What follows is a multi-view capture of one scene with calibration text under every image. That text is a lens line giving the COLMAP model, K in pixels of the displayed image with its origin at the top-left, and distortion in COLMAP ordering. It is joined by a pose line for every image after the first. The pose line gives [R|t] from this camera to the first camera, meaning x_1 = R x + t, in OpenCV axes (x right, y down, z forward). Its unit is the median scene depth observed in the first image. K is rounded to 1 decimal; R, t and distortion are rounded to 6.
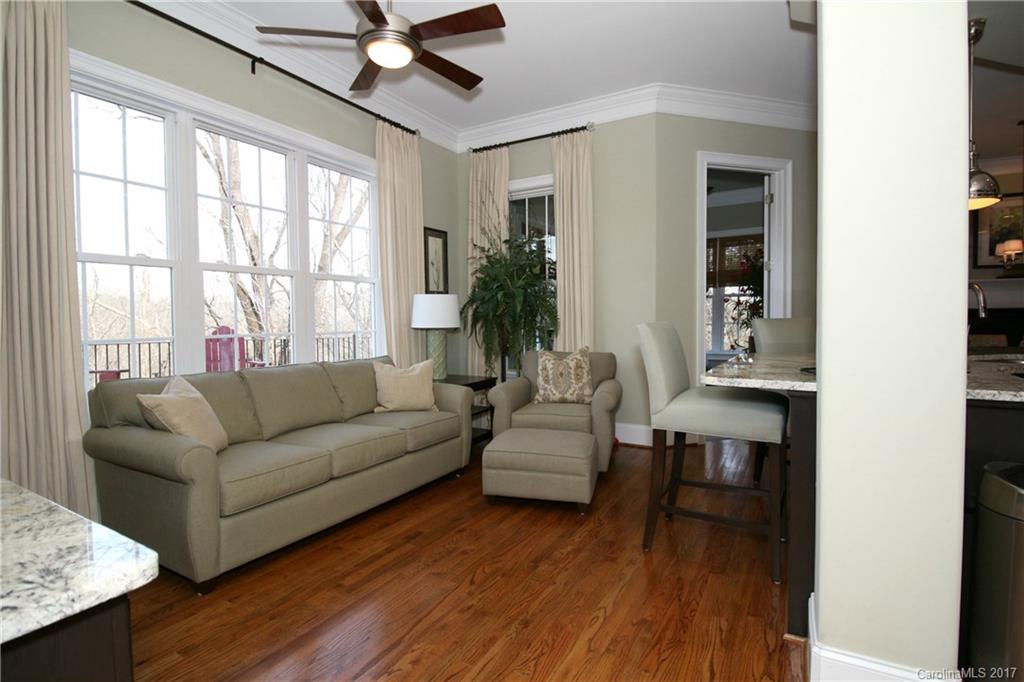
lens RADIAL K [[490.2, 0, 507.0], [0, 490.2, 335.3], [0, 0, 1]] dist [-0.020159, -0.003008]
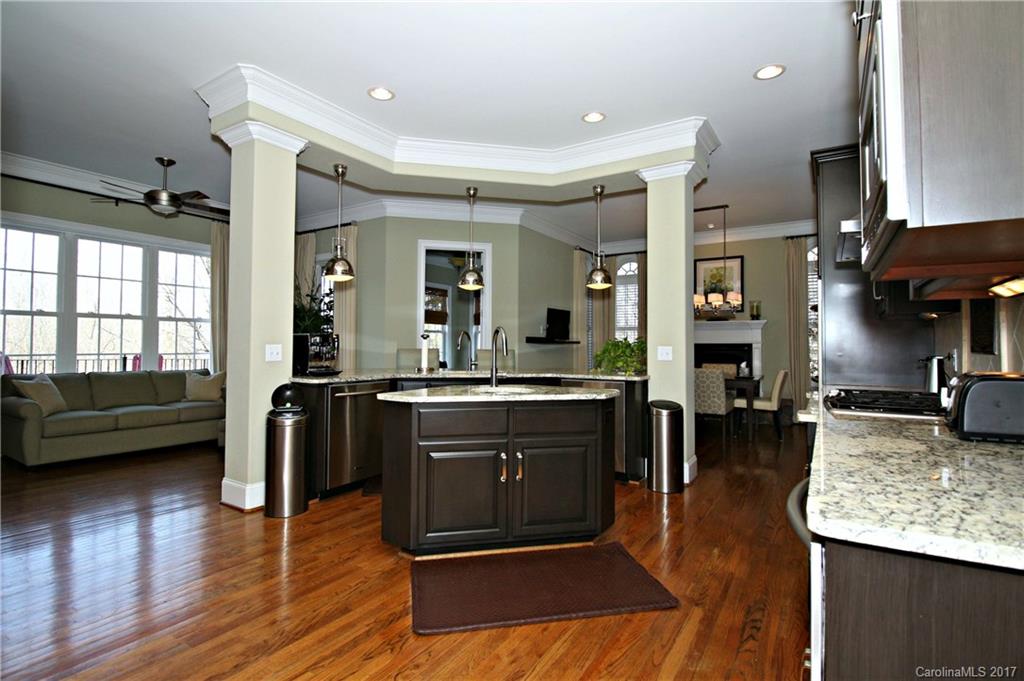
lens RADIAL K [[490.2, 0, 512.5], [0, 490.2, 332.2], [0, 0, 1]] dist [-0.020159, -0.003008]
pose [[0.999282, 0.011047, -0.036232, 0.948938], [-0.013300, 0.997954, -0.062530, 0.010296], [0.035468, 0.062967, 0.997385, -0.650916]]
